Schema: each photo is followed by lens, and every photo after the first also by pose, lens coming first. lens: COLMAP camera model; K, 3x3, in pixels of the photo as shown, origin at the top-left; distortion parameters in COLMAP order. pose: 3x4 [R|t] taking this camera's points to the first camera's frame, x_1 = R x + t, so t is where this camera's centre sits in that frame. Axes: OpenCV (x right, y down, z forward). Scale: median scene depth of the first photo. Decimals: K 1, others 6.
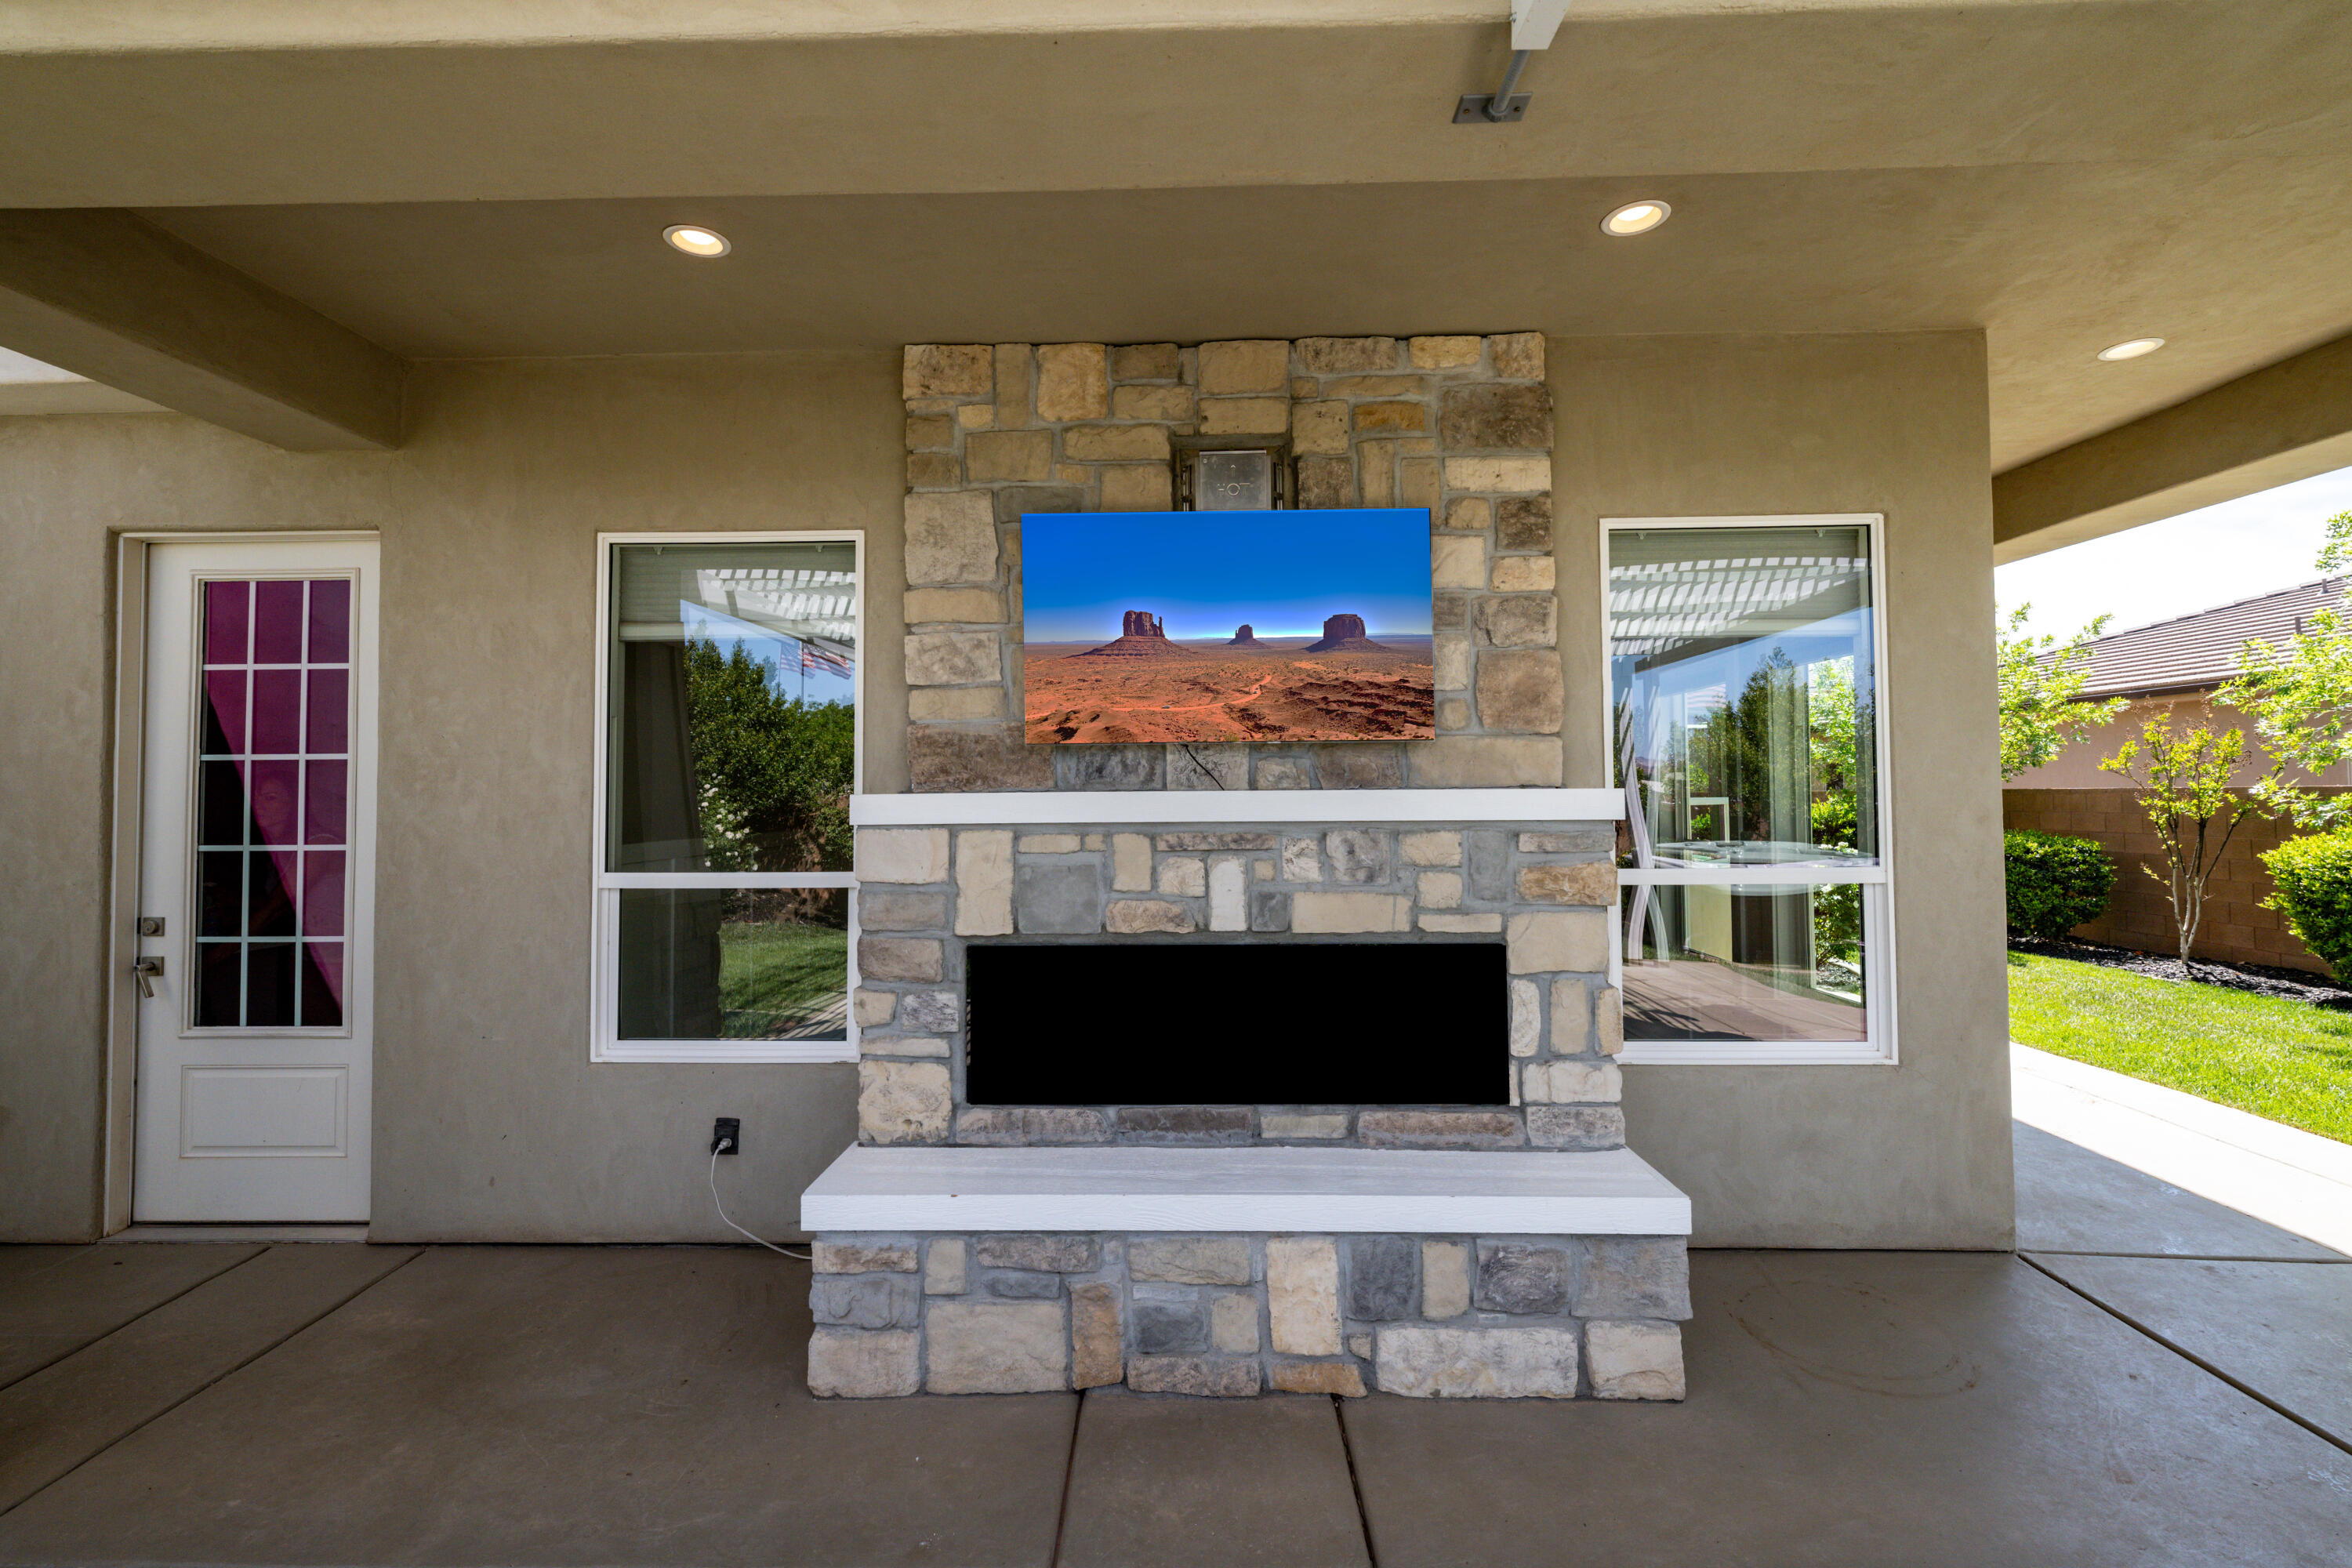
lens RADIAL K [[1001.6, 0, 1172.3], [0, 1001.6, 771.6], [0, 0, 1]] dist [-0.000323, -0.000112]
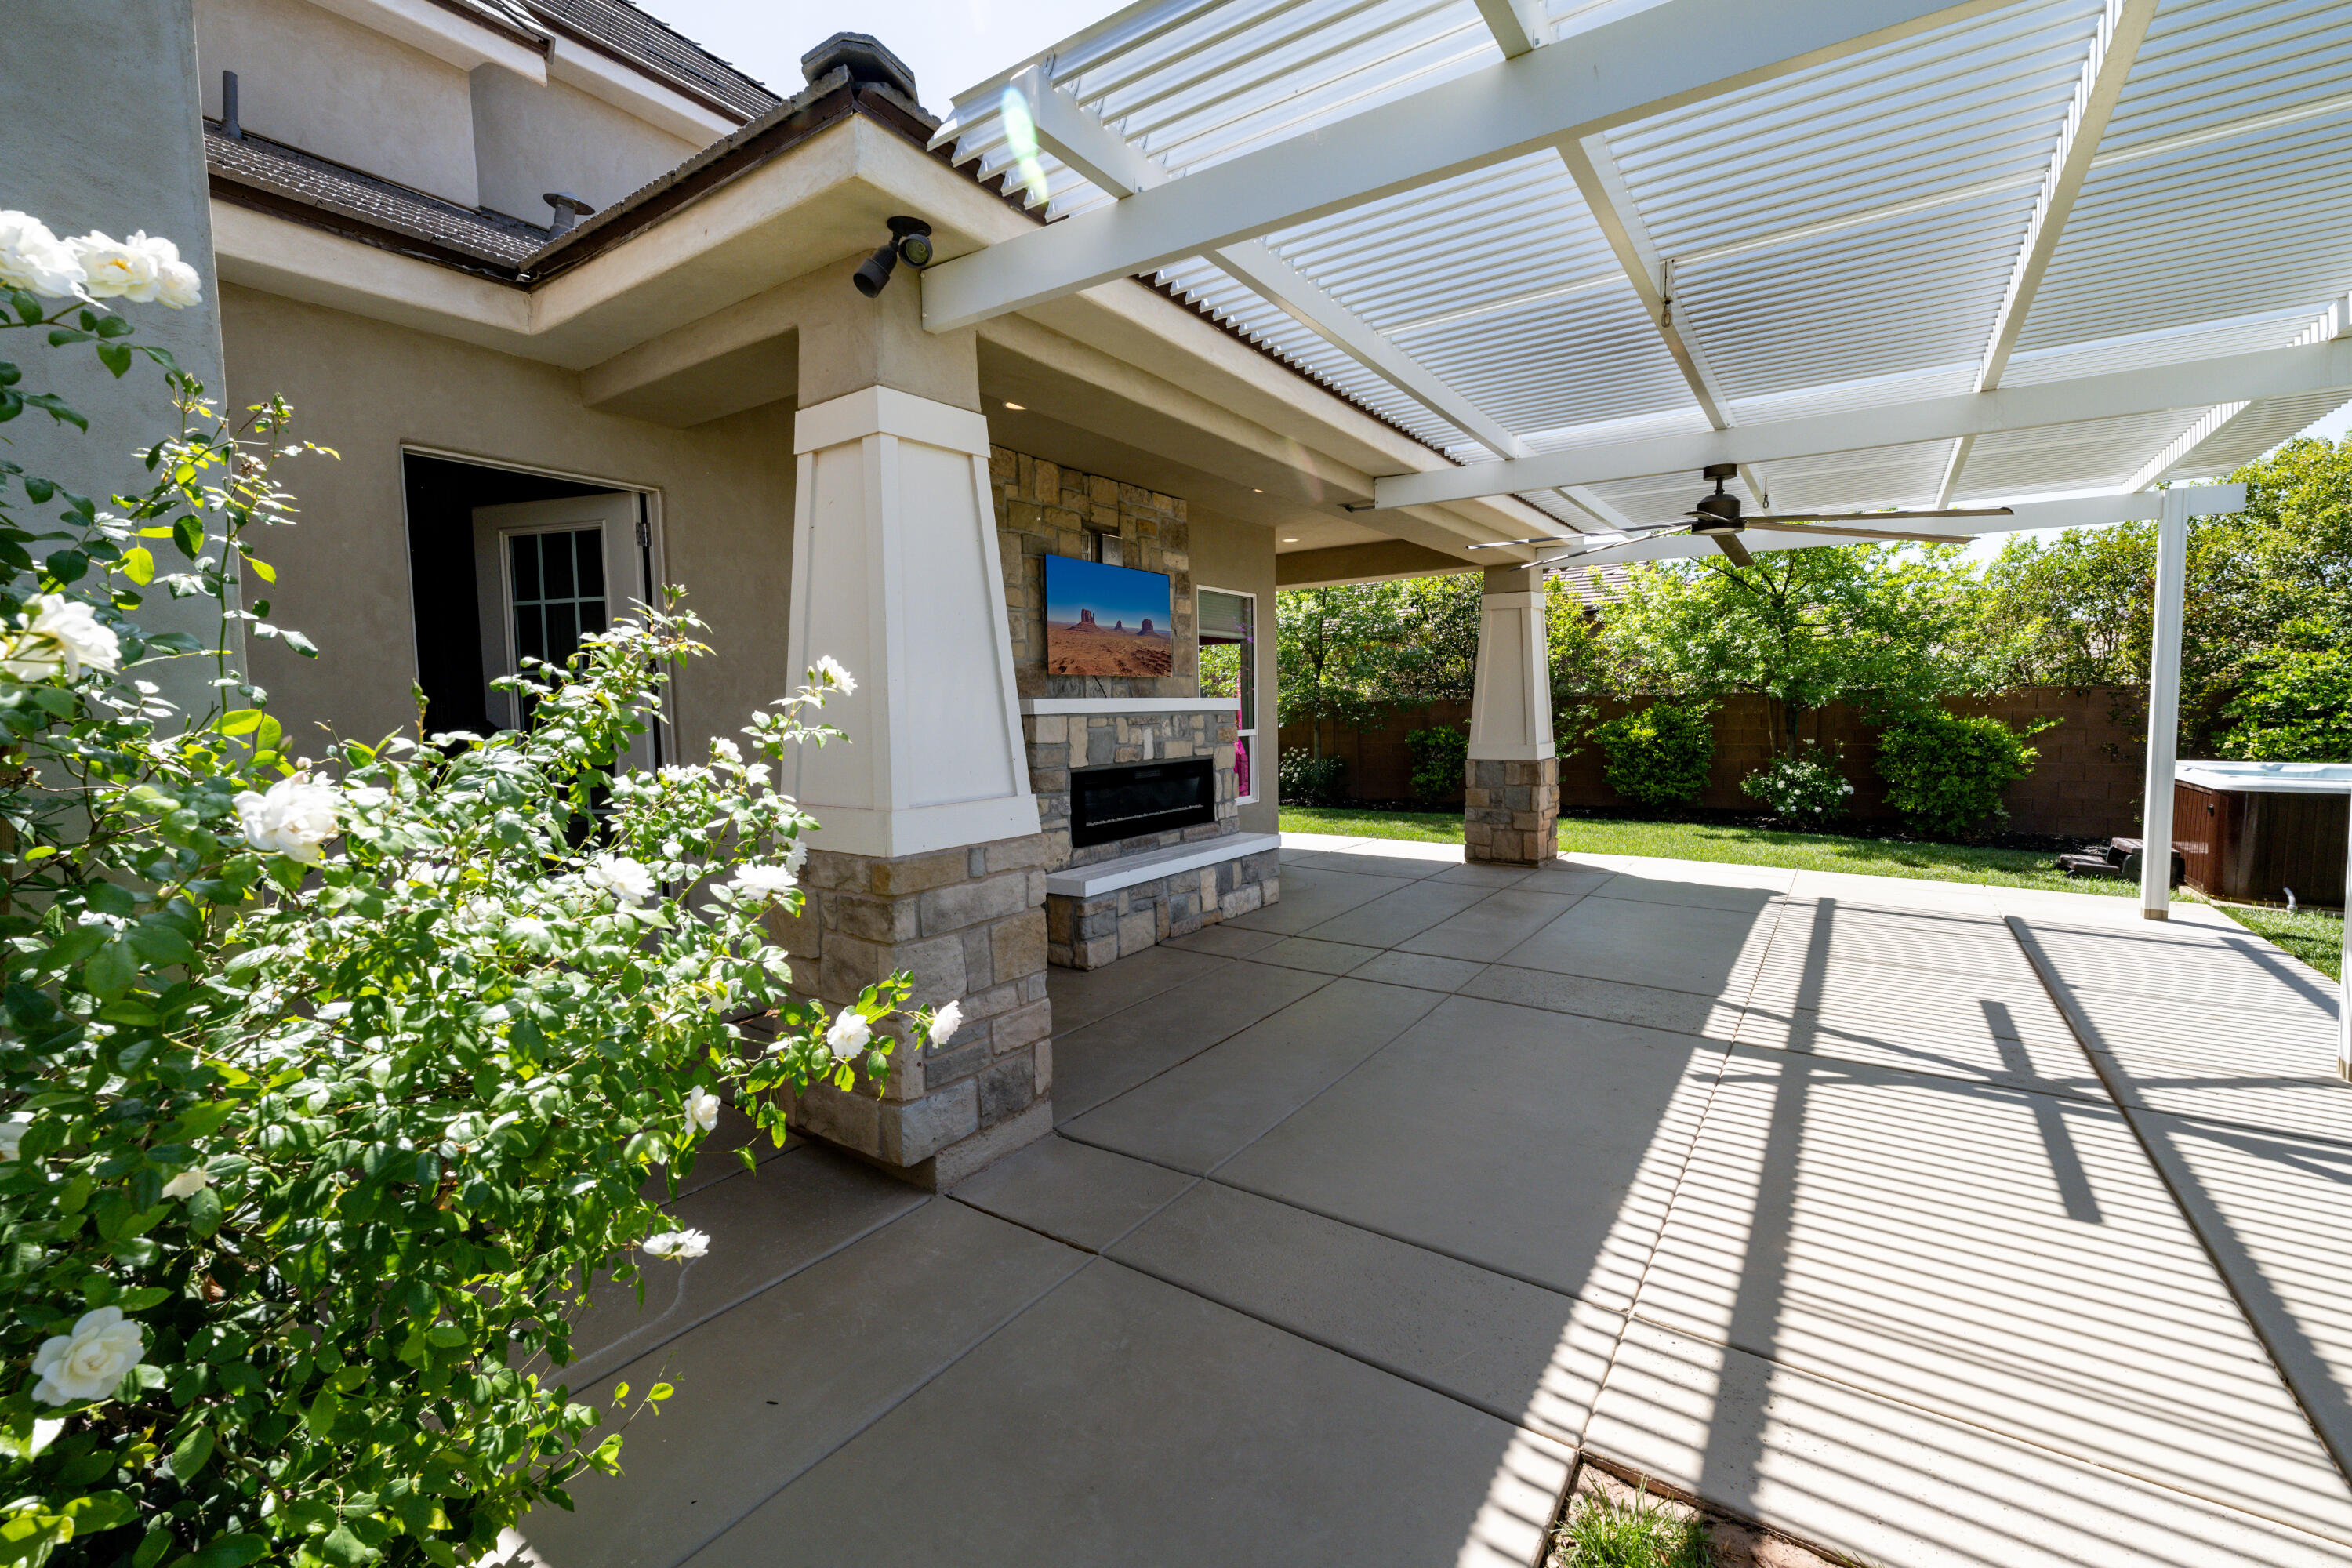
lens RADIAL K [[971.6, 0, 1171.5], [0, 971.6, 773.8], [0, 0, 1]] dist [-0.000682, -0.000266]
pose [[0.553558, -0.058998, 0.830718, -1.610168], [-0.009698, 0.996963, 0.077267, 0.018063], [-0.832754, -0.050828, 0.551305, -0.250746]]
